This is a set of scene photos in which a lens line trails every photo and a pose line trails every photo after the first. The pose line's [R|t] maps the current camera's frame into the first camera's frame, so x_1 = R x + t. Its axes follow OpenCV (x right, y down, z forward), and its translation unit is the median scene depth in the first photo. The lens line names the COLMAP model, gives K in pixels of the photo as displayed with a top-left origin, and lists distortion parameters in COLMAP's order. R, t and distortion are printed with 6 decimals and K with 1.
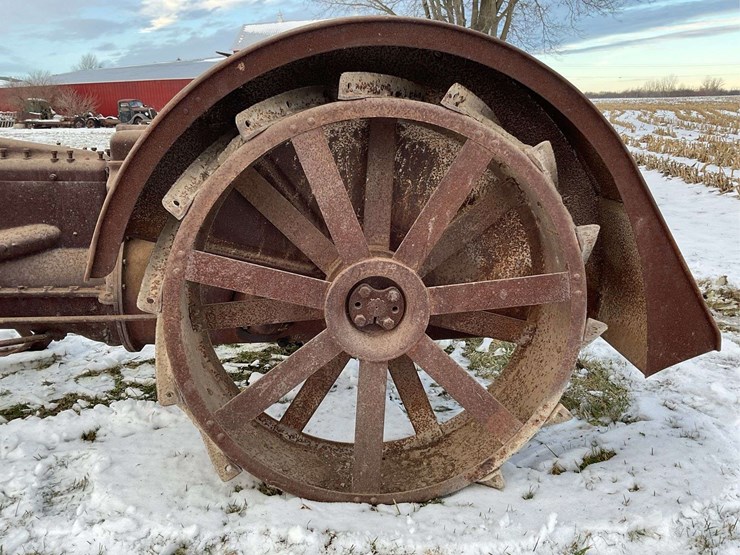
lens RADIAL K [[649.1, 0, 367.0], [0, 649.1, 275.6], [0, 0, 1]] dist [0.062602, -0.107568]
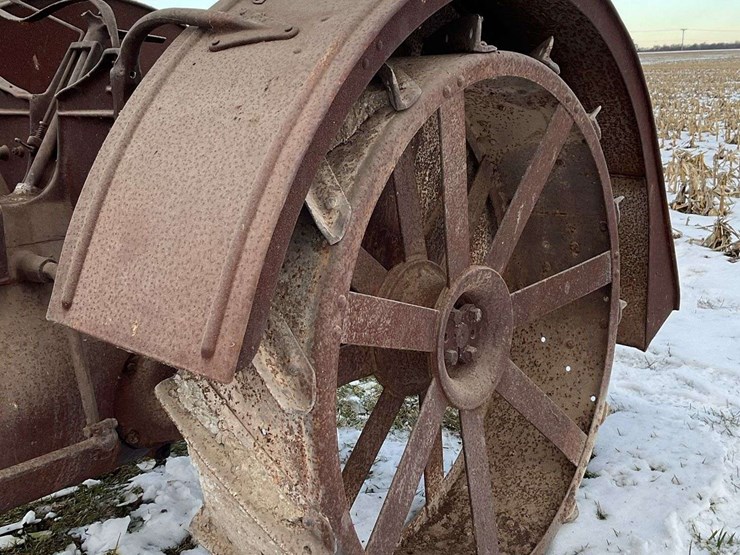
lens RADIAL K [[864.6, 0, 369.6], [0, 864.6, 273.9], [0, 0, 1]] dist [0.067310, 0.000000]
pose [[0.683056, -0.150589, 0.714673, -0.659790], [0.179079, 0.983176, 0.036008, -0.064730], [-0.708071, 0.103387, 0.698531, 0.339276]]
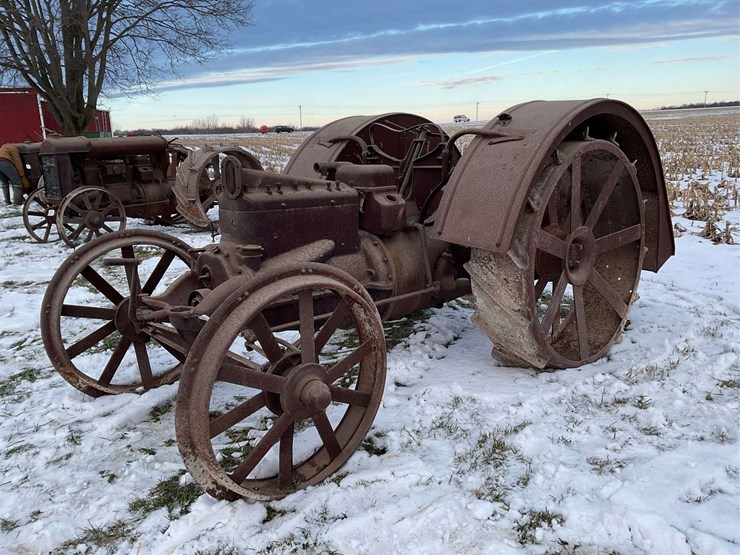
lens RADIAL K [[609.0, 0, 363.9], [0, 609.0, 275.9], [0, 0, 1]] dist [0.076593, -0.134366]
pose [[0.789981, -0.142082, 0.596441, -1.291845], [0.165121, 0.986140, 0.016213, -0.015254], [-0.590478, 0.085677, 0.802493, -0.008011]]
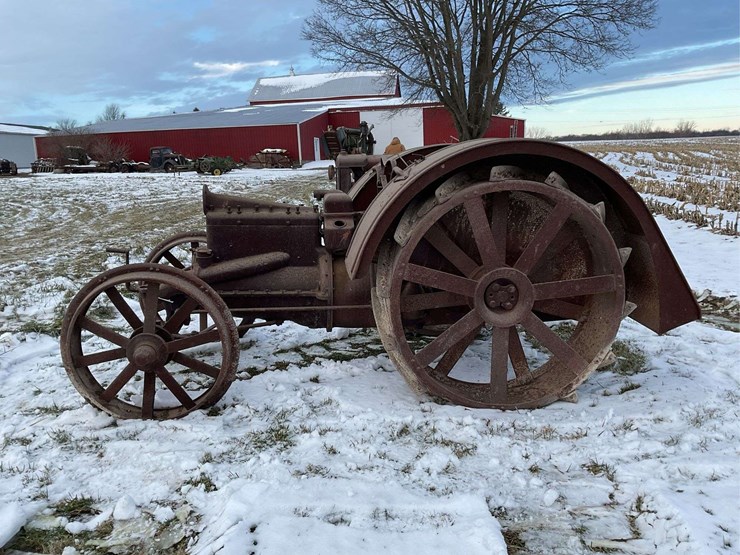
lens RADIAL K [[609.0, 0, 364.7], [0, 609.0, 277.0], [0, 0, 1]] dist [0.076593, -0.134366]
pose [[0.999969, -0.007474, -0.002297, -0.311177], [0.007355, 0.998821, -0.047987, 0.064963], [0.002653, 0.047968, 0.998845, -0.568645]]
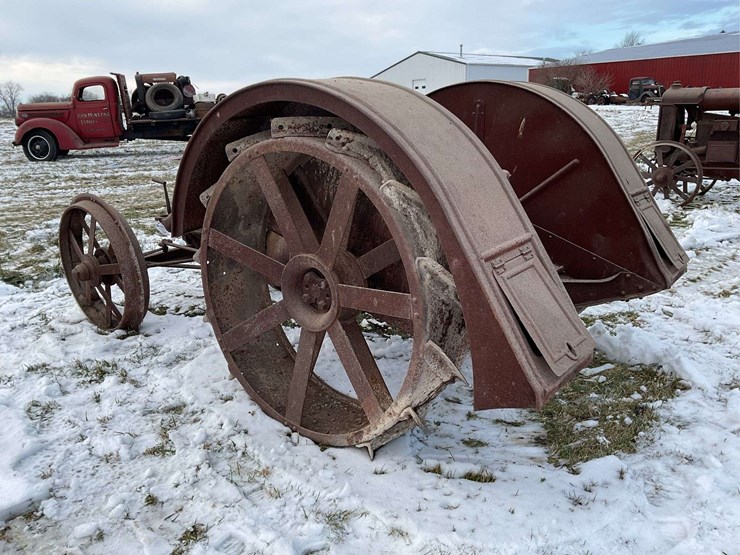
lens RADIAL K [[609.0, 0, 365.9], [0, 609.0, 279.2], [0, 0, 1]] dist [0.076593, -0.134366]
pose [[0.711824, 0.199310, -0.673485, 0.821536], [-0.159893, 0.979698, 0.120935, -0.126830], [0.683916, 0.021601, 0.729241, 0.143320]]
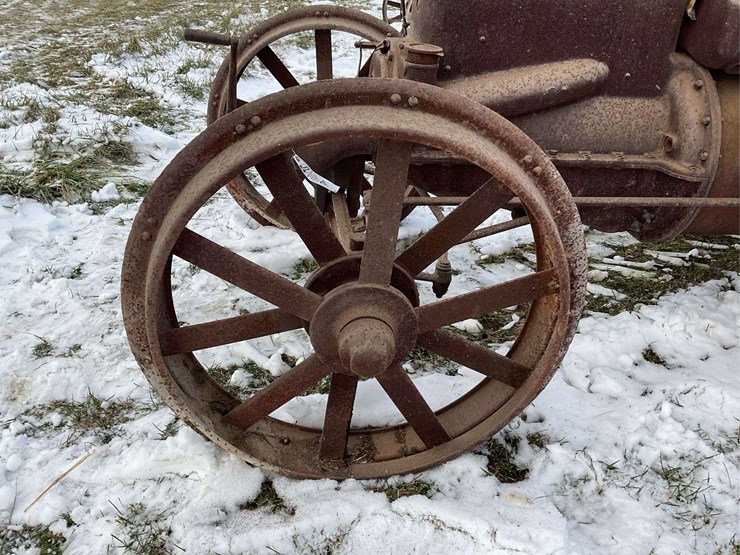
lens RADIAL K [[649.1, 0, 366.0], [0, 649.1, 274.8], [0, 0, 1]] dist [0.062602, -0.107568]
pose [[0.998914, 0.027795, 0.037394, -0.832048], [-0.035396, 0.974606, 0.221112, -0.001616], [-0.030299, -0.222196, 0.974531, 0.315162]]
